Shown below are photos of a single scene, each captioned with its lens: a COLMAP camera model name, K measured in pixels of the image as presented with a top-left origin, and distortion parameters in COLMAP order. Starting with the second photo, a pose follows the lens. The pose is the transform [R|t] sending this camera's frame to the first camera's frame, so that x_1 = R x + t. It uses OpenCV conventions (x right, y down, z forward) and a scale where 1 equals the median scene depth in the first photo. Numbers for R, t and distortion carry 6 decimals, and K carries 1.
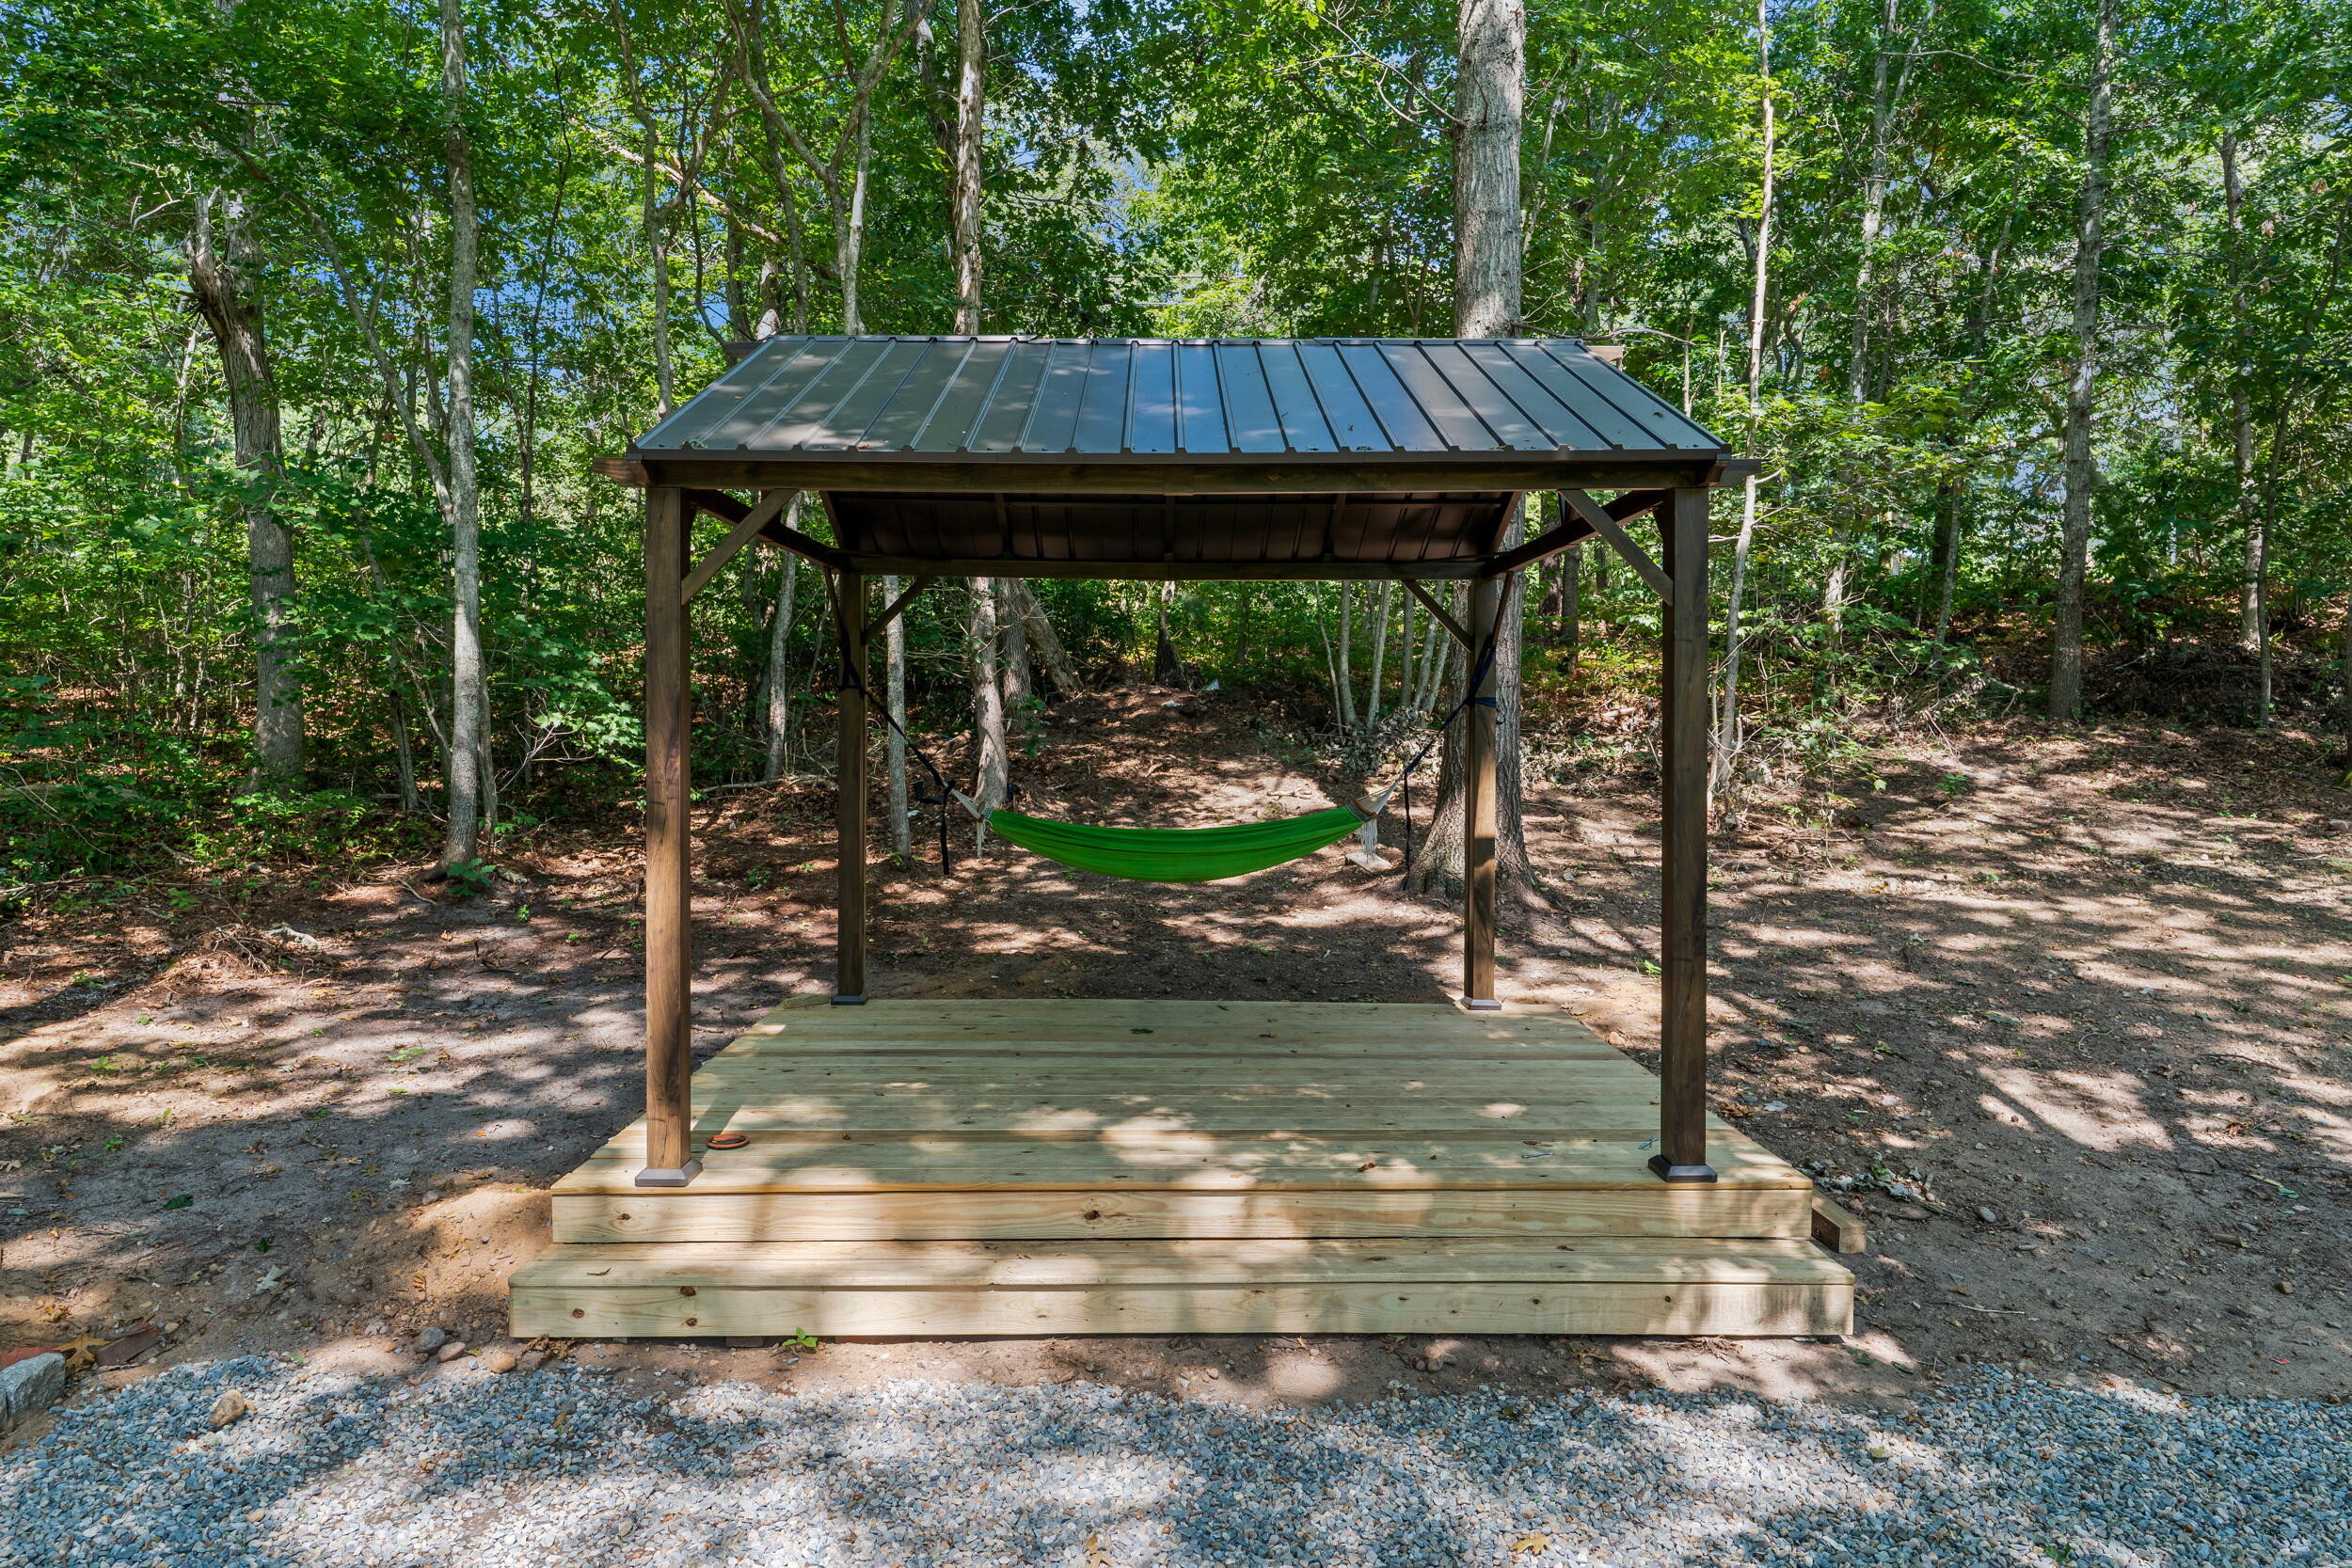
lens RADIAL K [[1481.8, 0, 1163.4], [0, 1481.8, 781.4], [0, 0, 1]] dist [-0.002632, -0.000518]
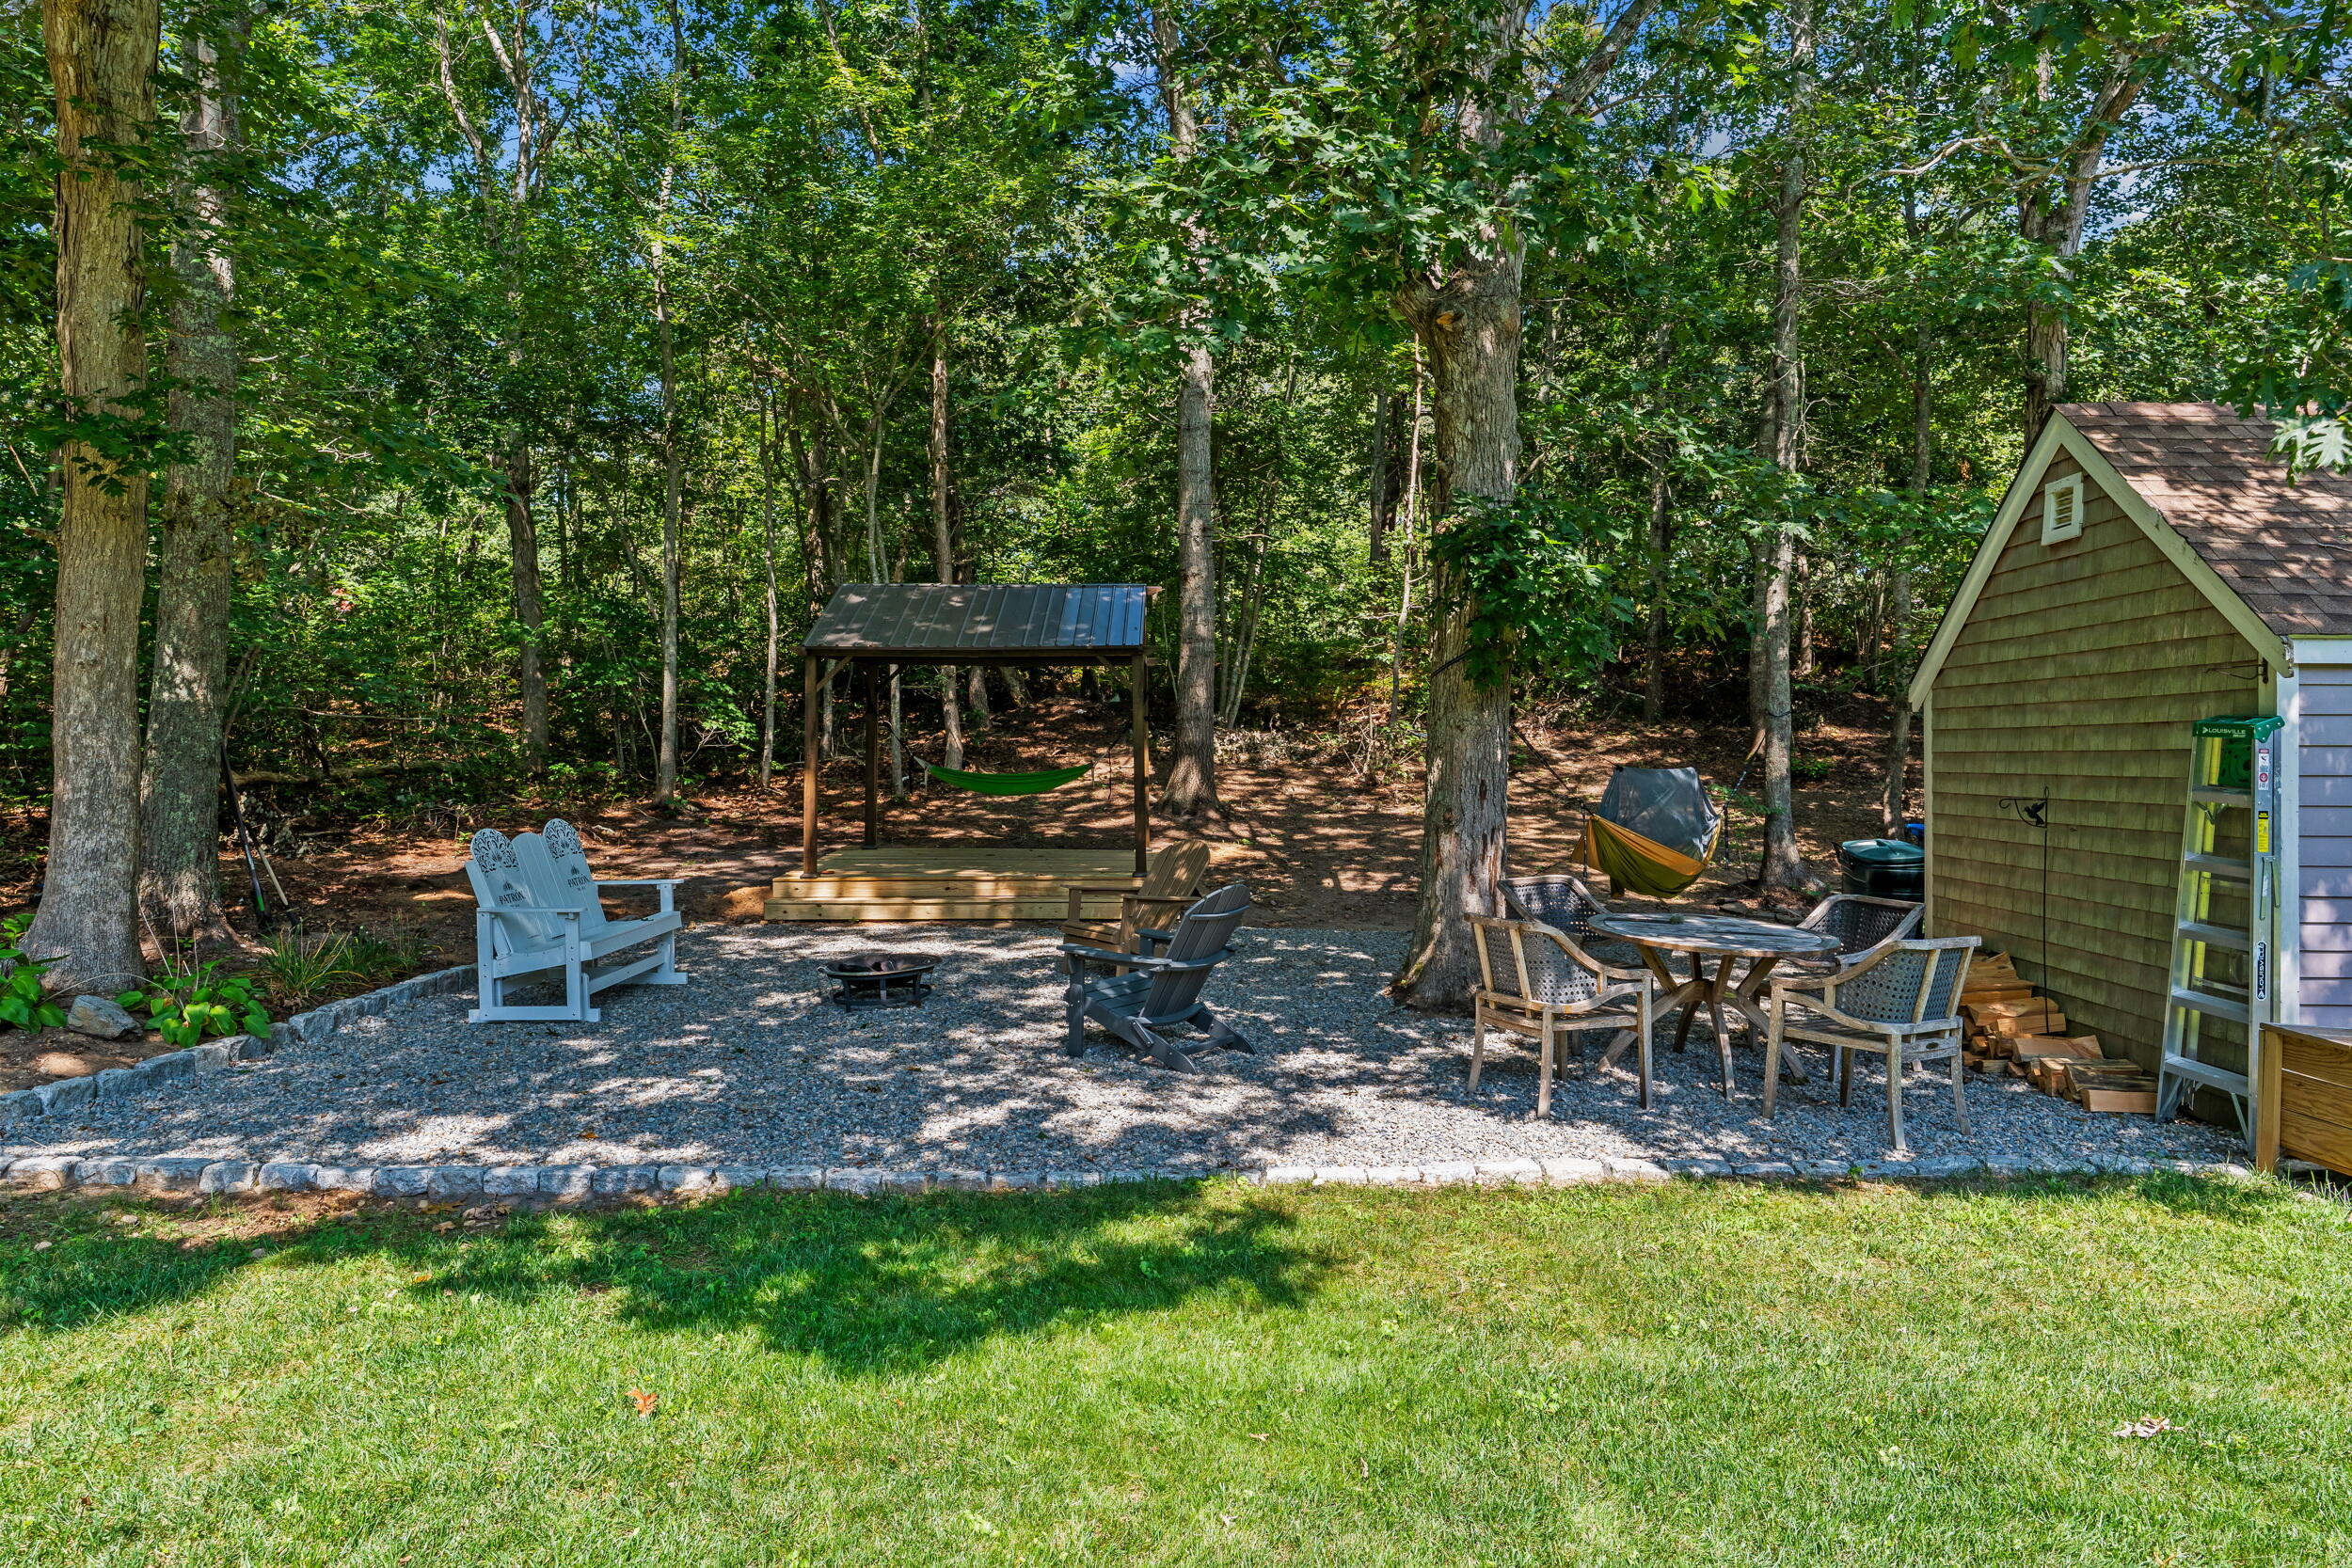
lens RADIAL K [[1481.8, 0, 1189.3], [0, 1481.8, 780.6], [0, 0, 1]] dist [-0.002632, -0.000518]
pose [[0.999986, -0.000632, 0.005290, 0.184577], [0.000611, 0.999992, 0.004033, 0.022353], [-0.005292, -0.004030, 0.999978, -0.881819]]
